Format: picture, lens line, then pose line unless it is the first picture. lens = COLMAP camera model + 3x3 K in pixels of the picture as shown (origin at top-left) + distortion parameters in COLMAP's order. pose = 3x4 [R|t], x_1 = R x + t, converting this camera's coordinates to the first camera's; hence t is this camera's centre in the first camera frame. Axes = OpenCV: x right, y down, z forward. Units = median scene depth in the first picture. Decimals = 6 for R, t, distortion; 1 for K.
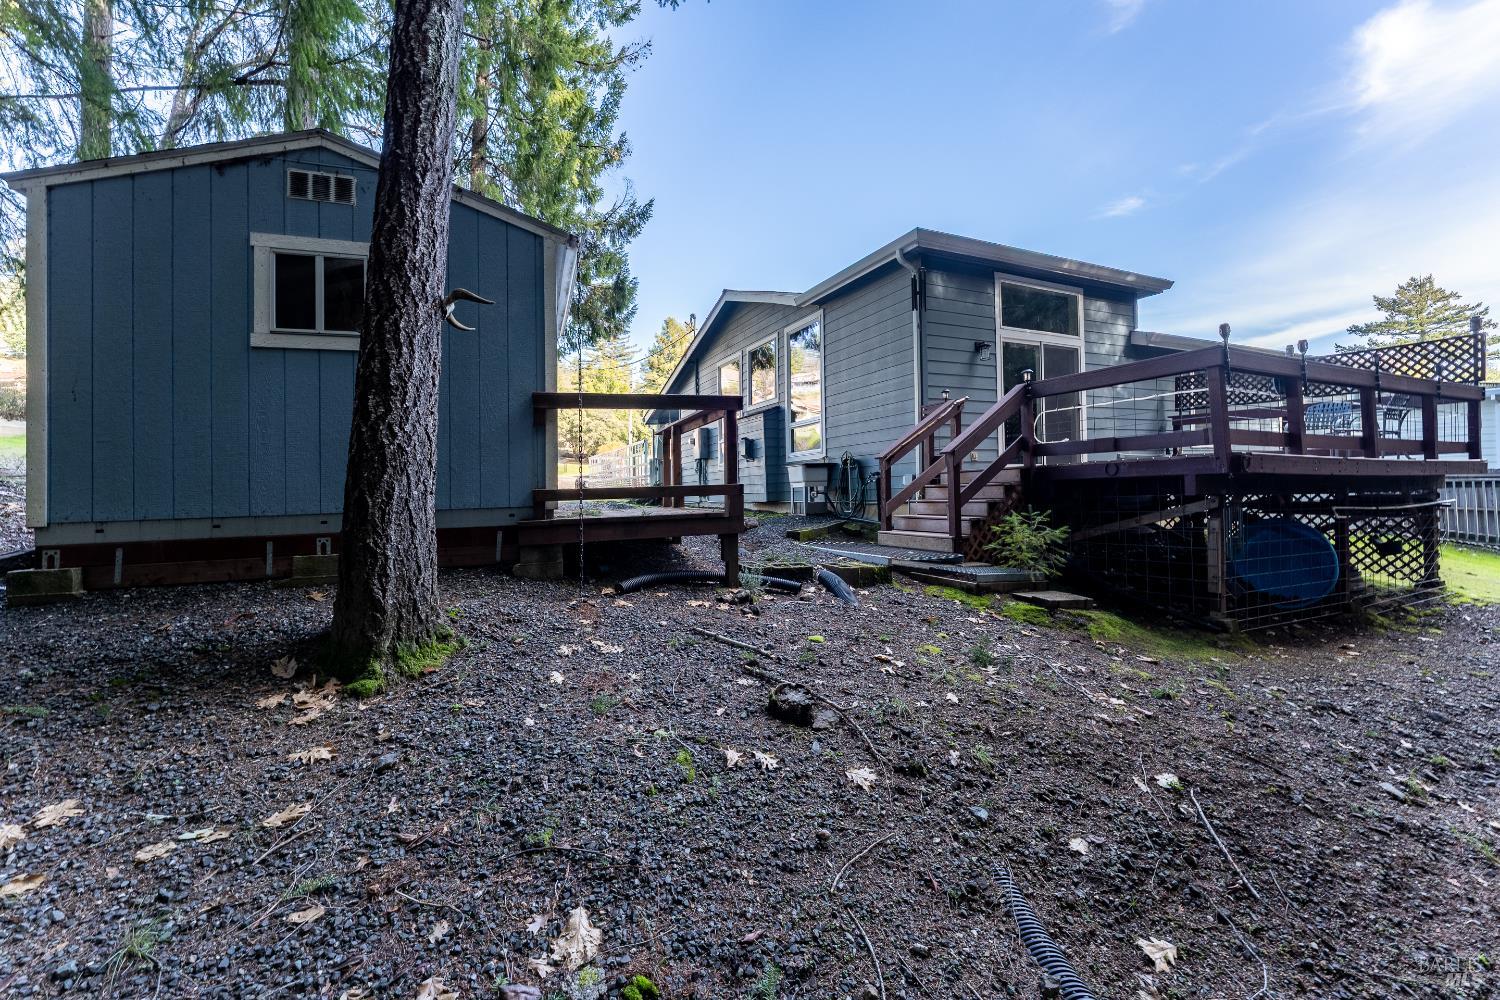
lens RADIAL K [[587.0, 0, 737.7], [0, 587.0, 496.1], [0, 0, 1]] dist [-0.002672, -0.000211]
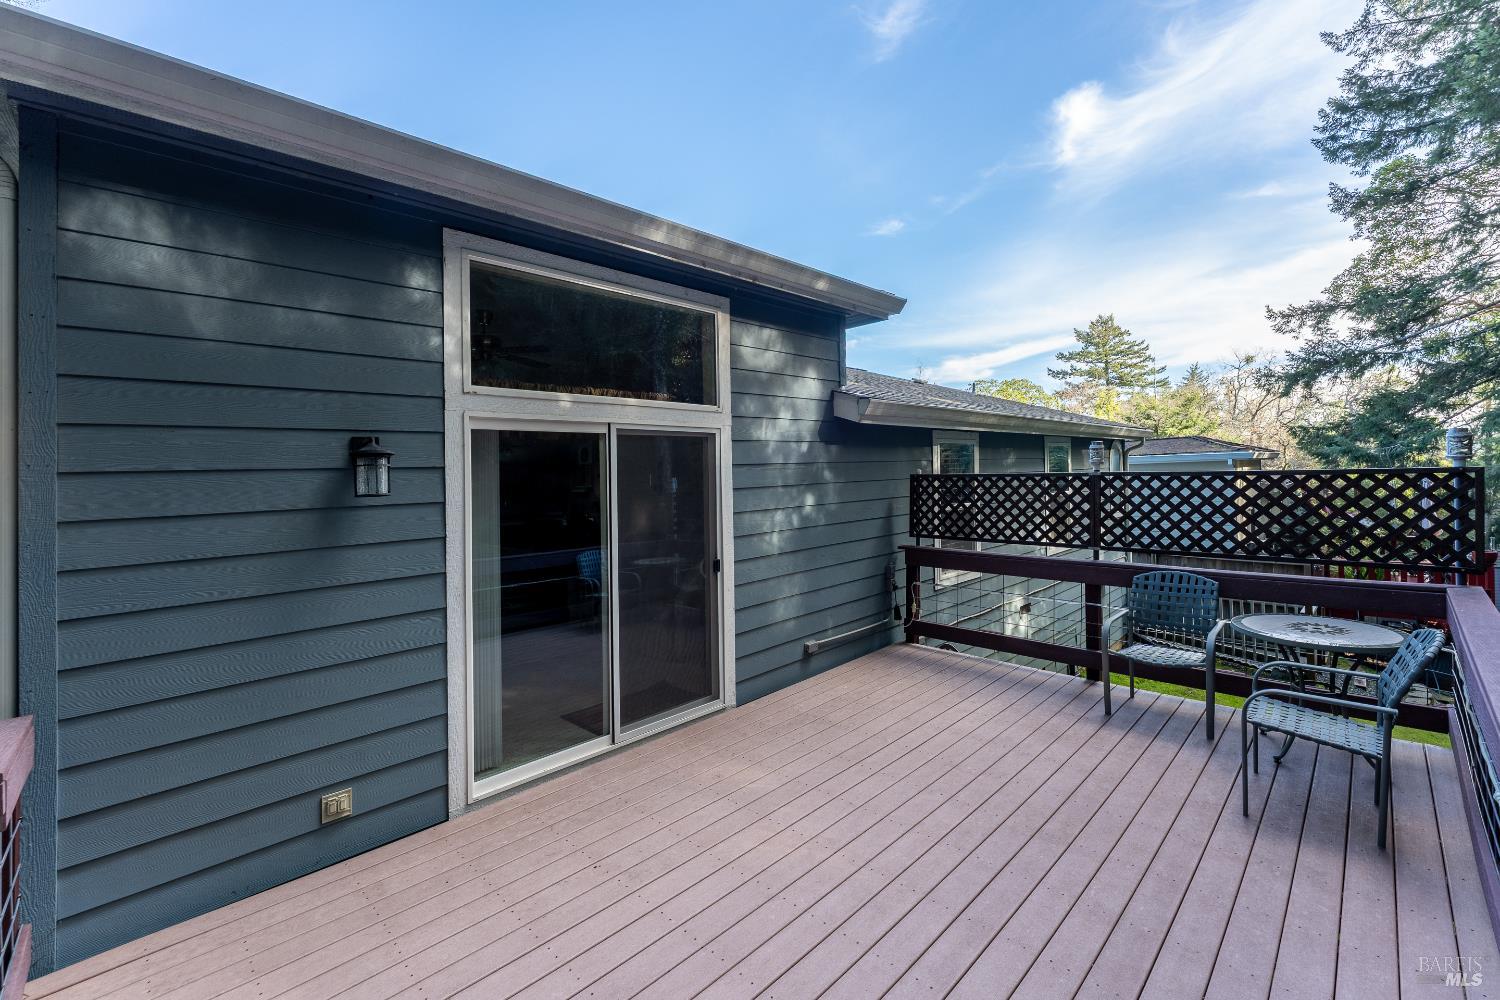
lens RADIAL K [[613.0, 0, 750.0], [0, 613.0, 500.0], [0, 0, 1]] dist [-0.001518, -0.000123]
pose [[0.938792, -0.023169, 0.343703, 0.439253], [0.020213, 0.999721, 0.012180, -0.203860], [-0.343890, -0.004488, 0.938999, 0.549885]]
